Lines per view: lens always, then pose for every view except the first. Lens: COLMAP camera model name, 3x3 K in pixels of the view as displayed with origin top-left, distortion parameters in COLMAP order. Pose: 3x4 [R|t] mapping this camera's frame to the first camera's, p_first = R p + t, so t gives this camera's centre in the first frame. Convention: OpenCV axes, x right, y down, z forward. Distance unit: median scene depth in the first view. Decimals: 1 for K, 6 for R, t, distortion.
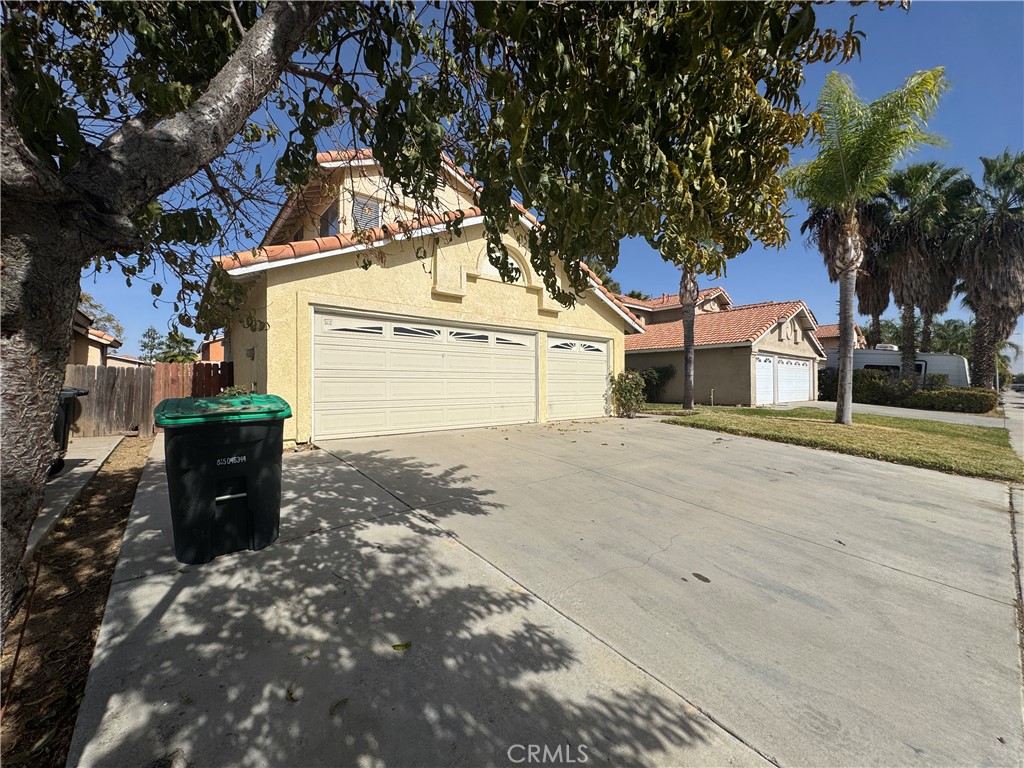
lens RADIAL K [[409.6, 0, 512.0], [0, 409.6, 385.2], [0, 0, 1]] dist [-0.003720, 0.001037]
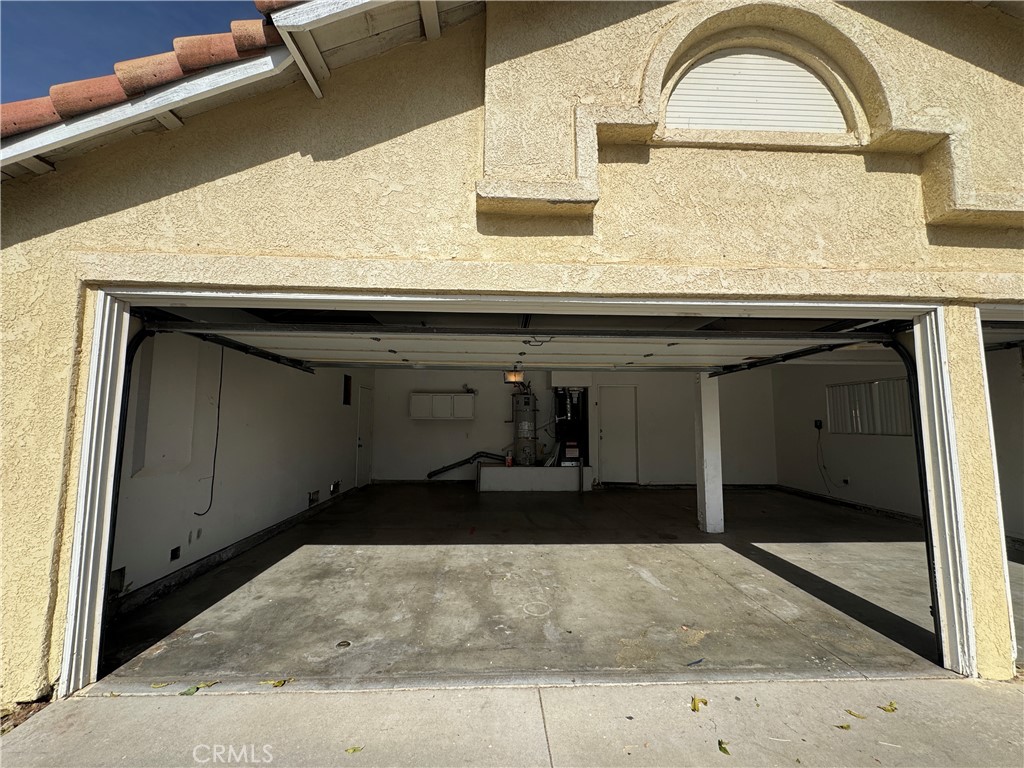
lens RADIAL K [[409.6, 0, 511.2], [0, 409.6, 382.8], [0, 0, 1]] dist [-0.003720, 0.001037]
pose [[0.791706, -0.048886, -0.608943, 0.007468], [-0.008141, 0.995860, -0.090532, -0.064879], [0.610848, 0.076632, 0.788031, 0.732623]]
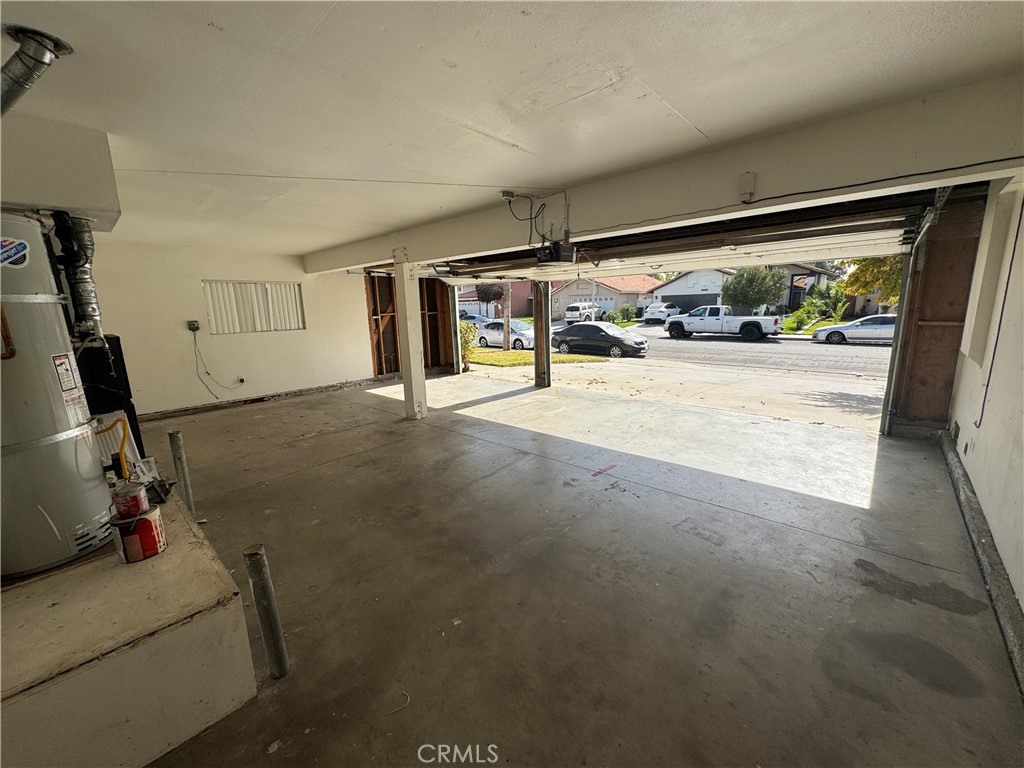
lens RADIAL K [[409.6, 0, 510.3], [0, 409.6, 385.3], [0, 0, 1]] dist [-0.003720, 0.001037]
pose [[-0.127602, -0.183039, 0.974790, -0.858142], [0.027598, 0.981788, 0.187966, -0.079117], [-0.991441, 0.050887, -0.120226, 1.369868]]
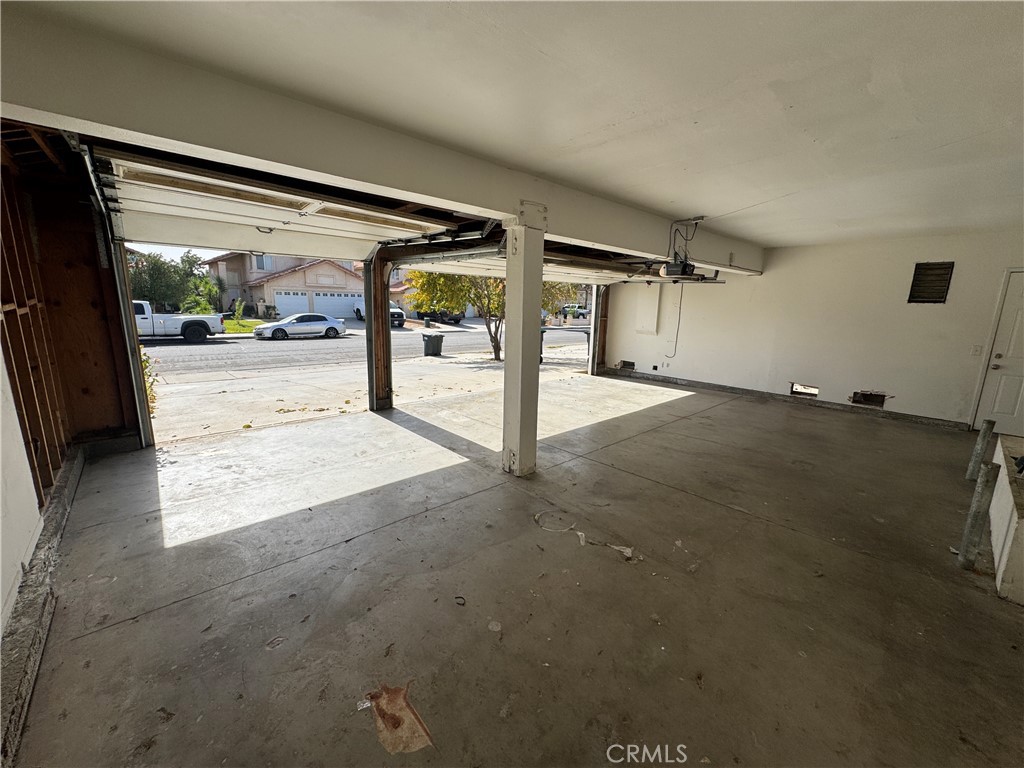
lens RADIAL K [[409.6, 0, 511.0], [0, 409.6, 384.0], [0, 0, 1]] dist [-0.003720, 0.001037]
pose [[-0.999027, -0.013951, -0.041831, -0.116522], [-0.021821, 0.980751, 0.194041, -0.080421], [0.038319, 0.194766, -0.980101, 1.885037]]
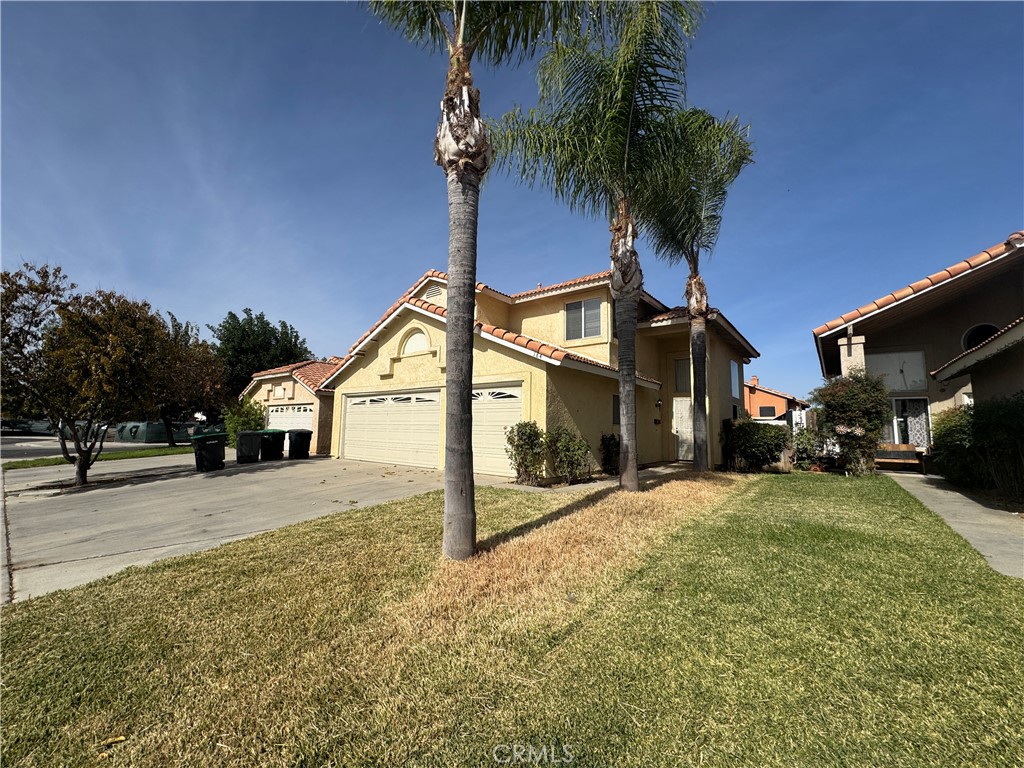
lens RADIAL K [[409.6, 0, 512.4], [0, 409.6, 383.6], [0, 0, 1]] dist [-0.003720, 0.001037]
pose [[0.198757, -0.103120, -0.974609, 1.403016], [-0.016441, 0.993958, -0.108520, -0.025888], [0.979911, 0.037593, 0.195861, 1.123590]]
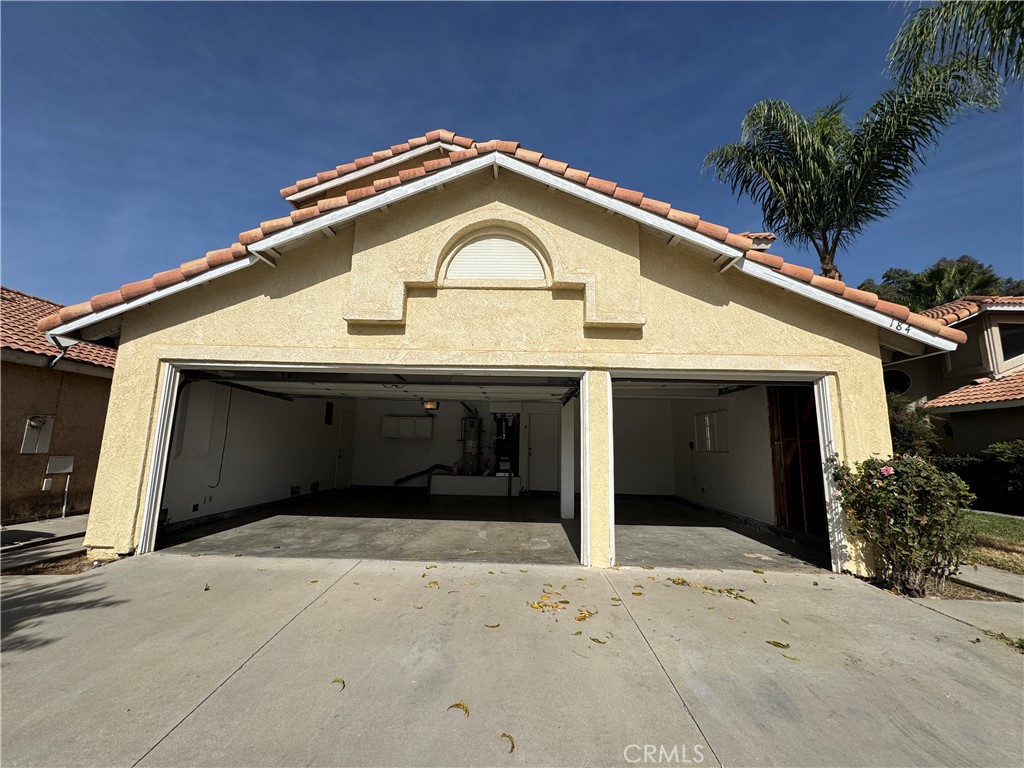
lens RADIAL K [[409.6, 0, 511.1], [0, 409.6, 382.1], [0, 0, 1]] dist [-0.003720, 0.001037]
pose [[0.754828, -0.083719, -0.650558, 0.365770], [-0.024044, 0.987623, -0.154993, -0.044741], [0.655482, 0.132634, 0.743473, 0.667969]]
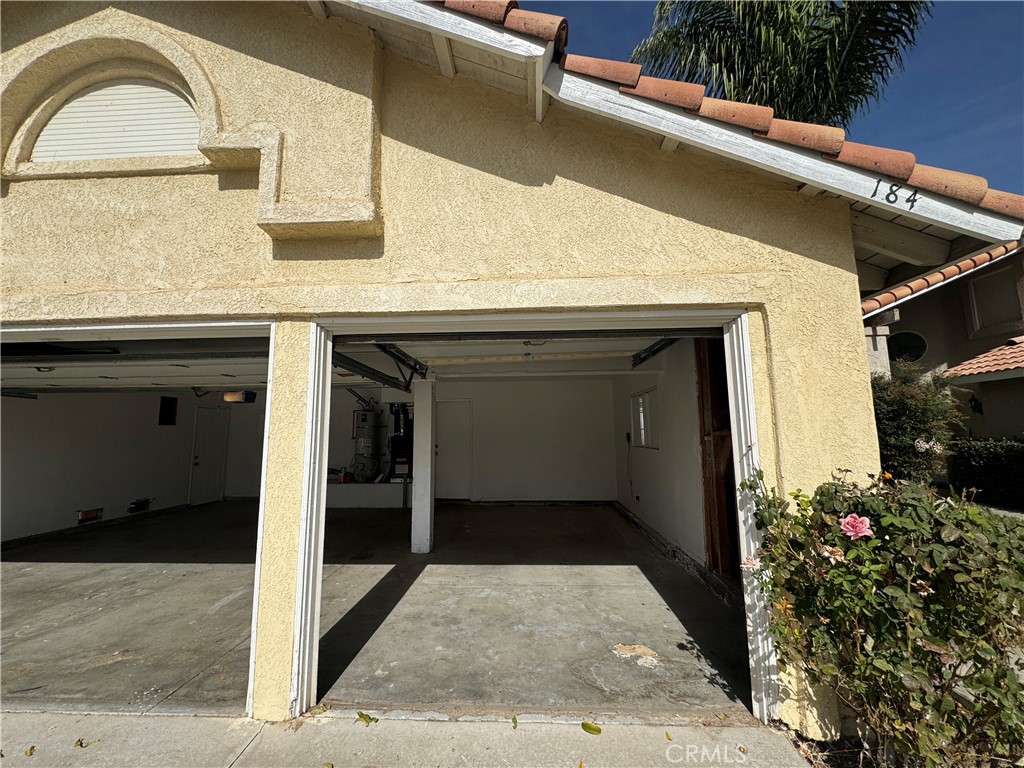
lens RADIAL K [[409.6, 0, 510.7], [0, 409.6, 382.8], [0, 0, 1]] dist [-0.003720, 0.001037]
pose [[0.736960, -0.088314, -0.670142, 0.392827], [0.008347, 0.992542, -0.121621, -0.071346], [0.675885, 0.084036, 0.732200, 1.062138]]
